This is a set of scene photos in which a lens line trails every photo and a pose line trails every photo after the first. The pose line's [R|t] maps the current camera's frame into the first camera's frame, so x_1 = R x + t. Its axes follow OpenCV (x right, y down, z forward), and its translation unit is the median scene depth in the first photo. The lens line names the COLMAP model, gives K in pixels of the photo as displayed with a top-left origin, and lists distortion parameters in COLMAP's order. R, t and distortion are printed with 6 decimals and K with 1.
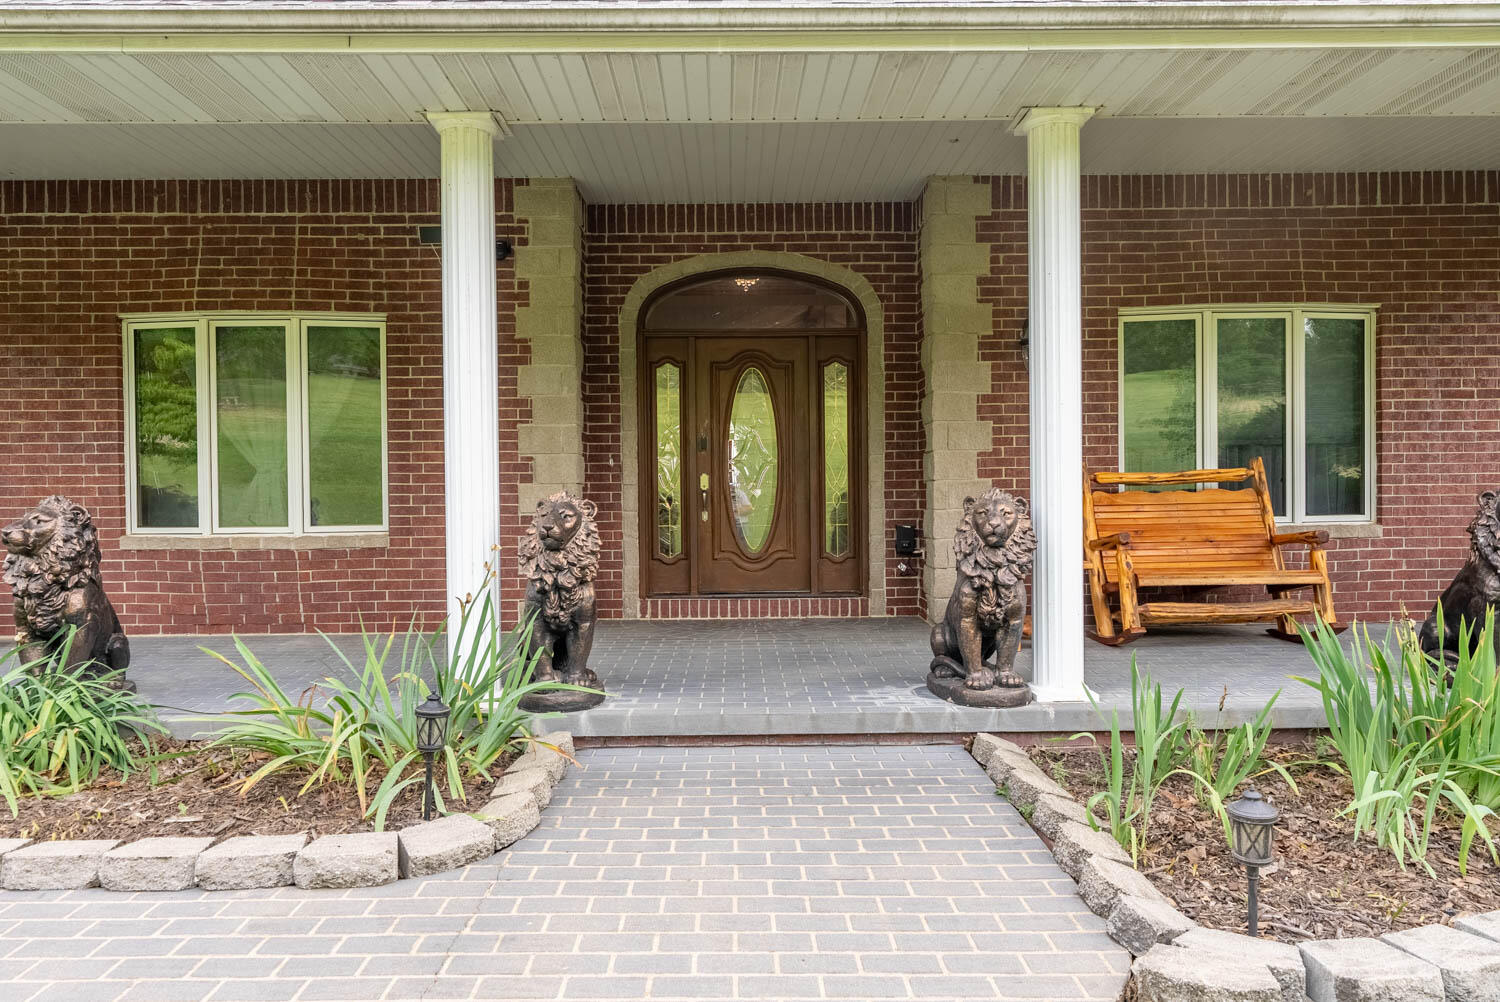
lens RADIAL K [[1025.8, 0, 744.5], [0, 1025.8, 513.7], [0, 0, 1]] dist [0.002435, 0.001928]
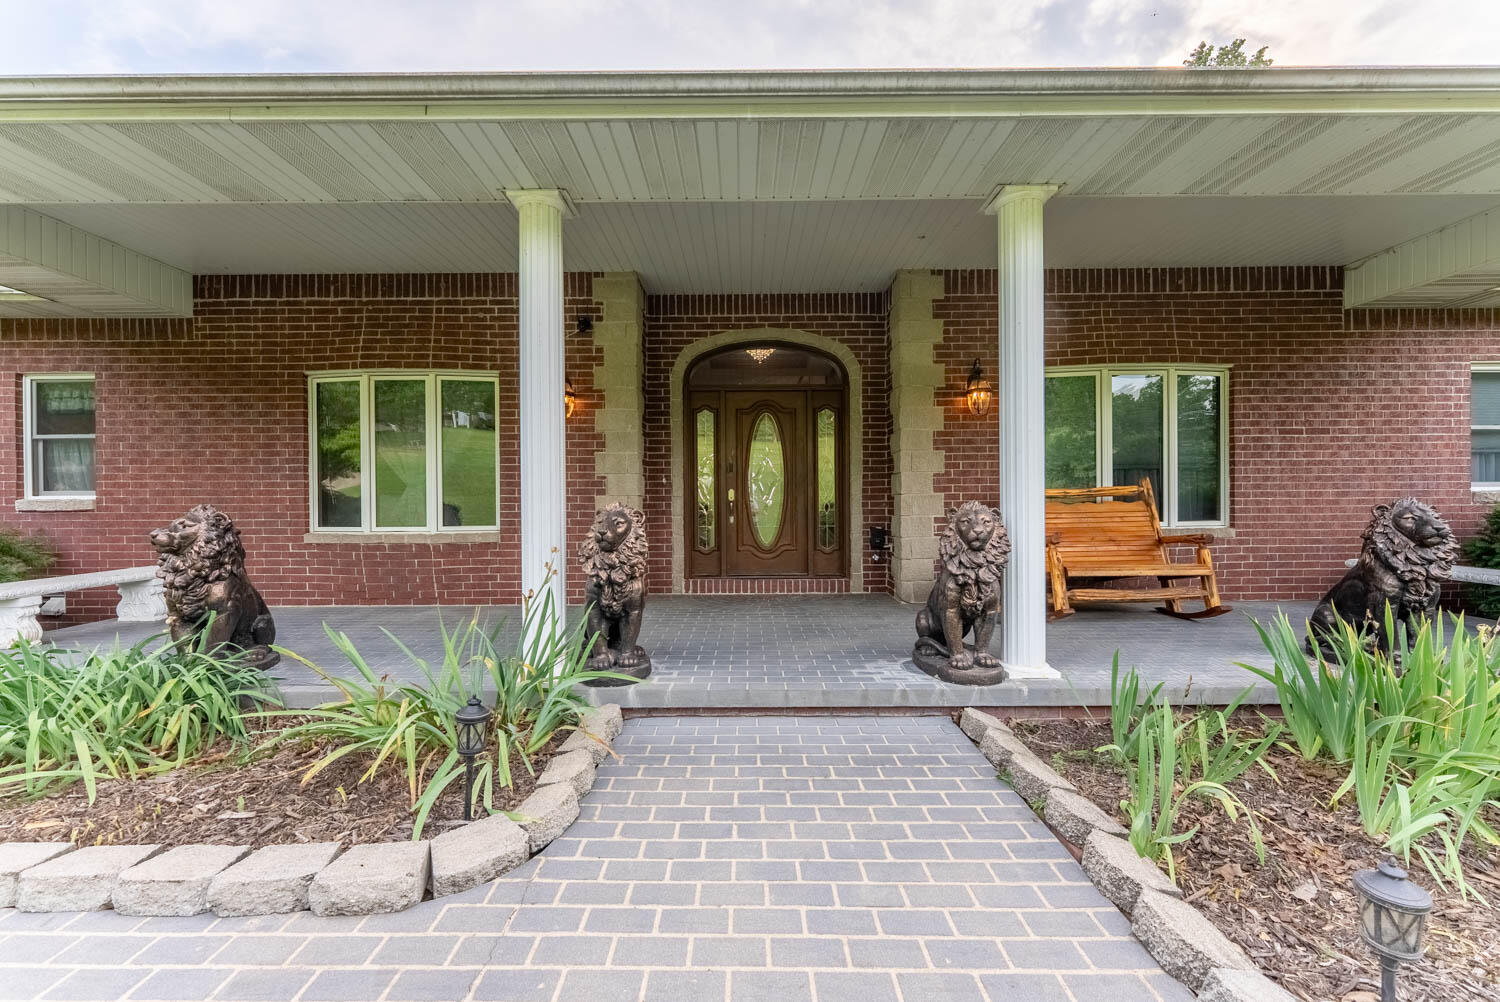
lens RADIAL K [[598.7, 0, 748.1], [0, 598.7, 503.5], [0, 0, 1]] dist [-0.000294, -0.000652]
pose [[0.999970, 0.002740, -0.007218, -0.011751], [-0.002864, 0.999846, -0.017300, -0.006228], [0.007170, 0.017321, 0.999824, 0.213978]]
